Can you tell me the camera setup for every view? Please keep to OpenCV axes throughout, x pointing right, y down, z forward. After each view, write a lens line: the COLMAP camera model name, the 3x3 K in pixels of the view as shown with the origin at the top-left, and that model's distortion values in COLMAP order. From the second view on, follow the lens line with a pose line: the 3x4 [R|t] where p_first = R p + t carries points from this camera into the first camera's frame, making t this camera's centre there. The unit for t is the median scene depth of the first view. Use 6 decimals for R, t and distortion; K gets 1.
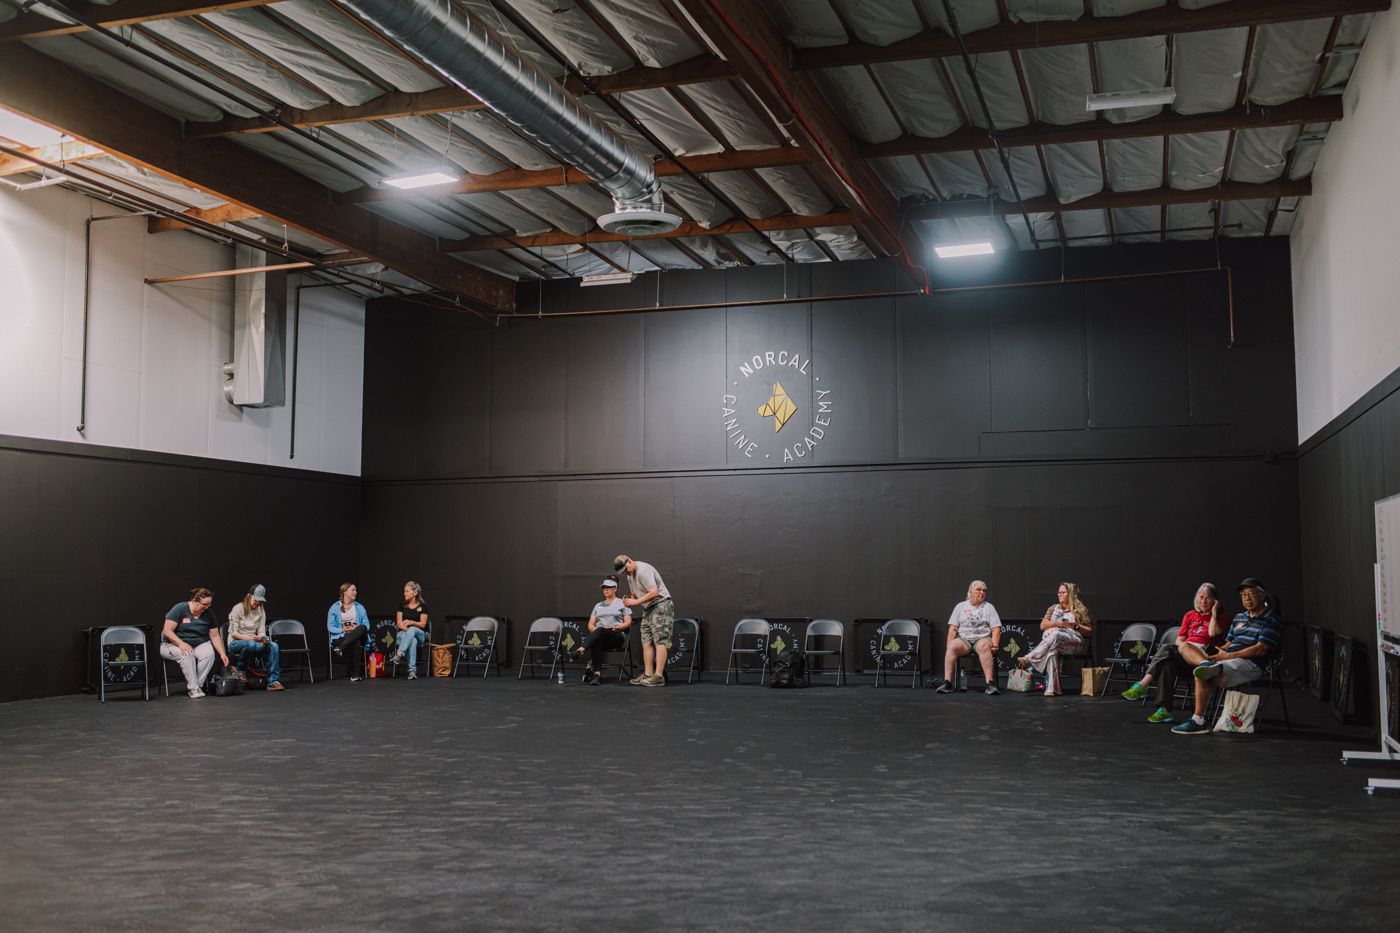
lens RADIAL K [[1346.5, 0, 701.2], [0, 1346.5, 466.9], [0, 0, 1]] dist [-0.019161, 0.000000]
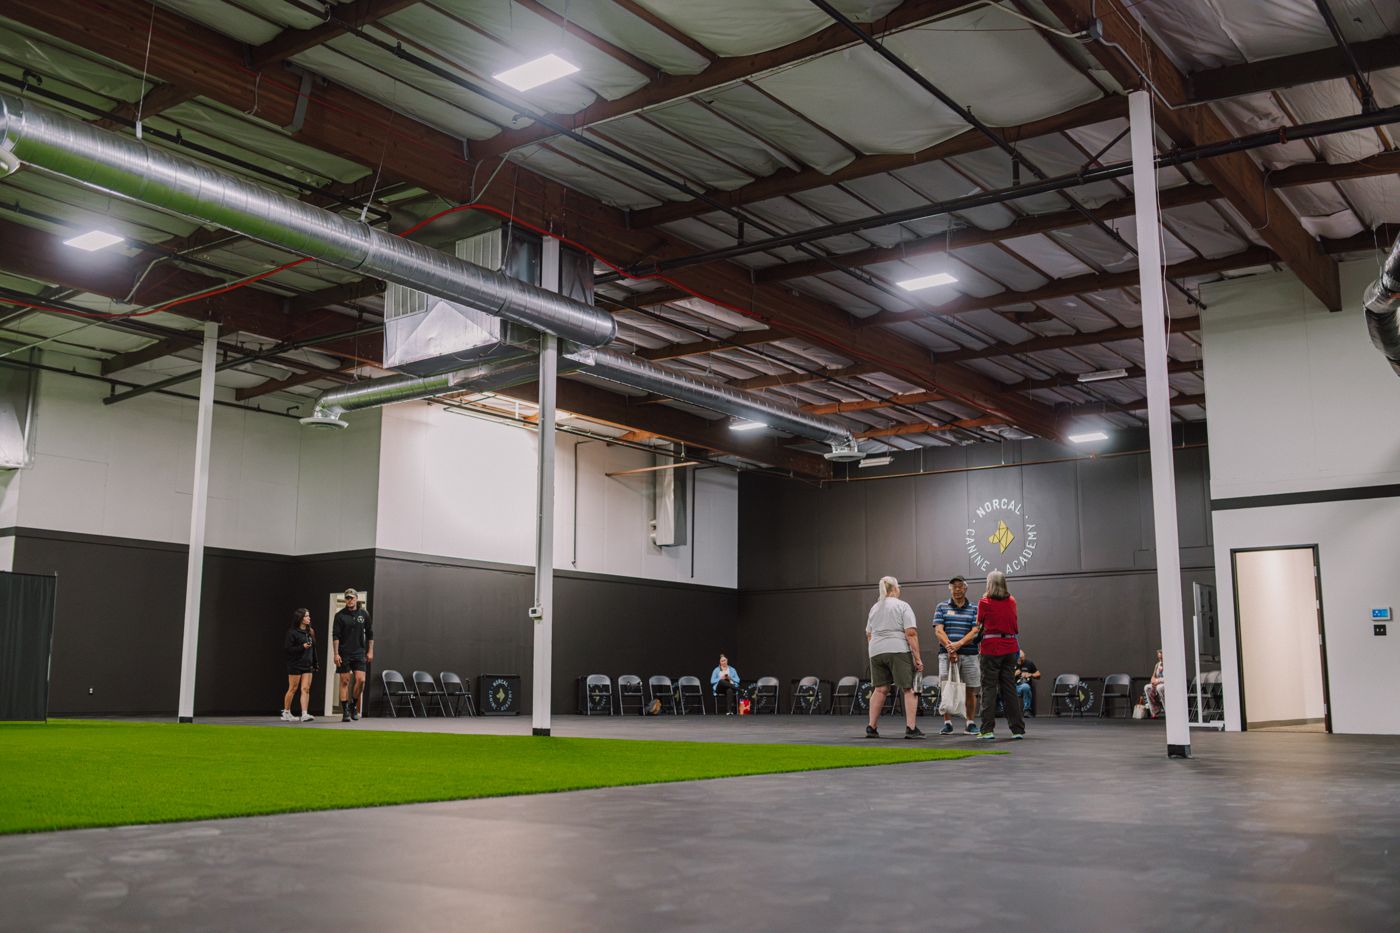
lens RADIAL K [[1346.5, 0, 701.0], [0, 1346.5, 465.8], [0, 0, 1]] dist [-0.019161, 0.000000]
pose [[0.954581, -0.045106, -0.294518, 0.189957], [0.018212, 0.995459, -0.093431, 0.011192], [0.297395, 0.083824, 0.951068, -0.548285]]
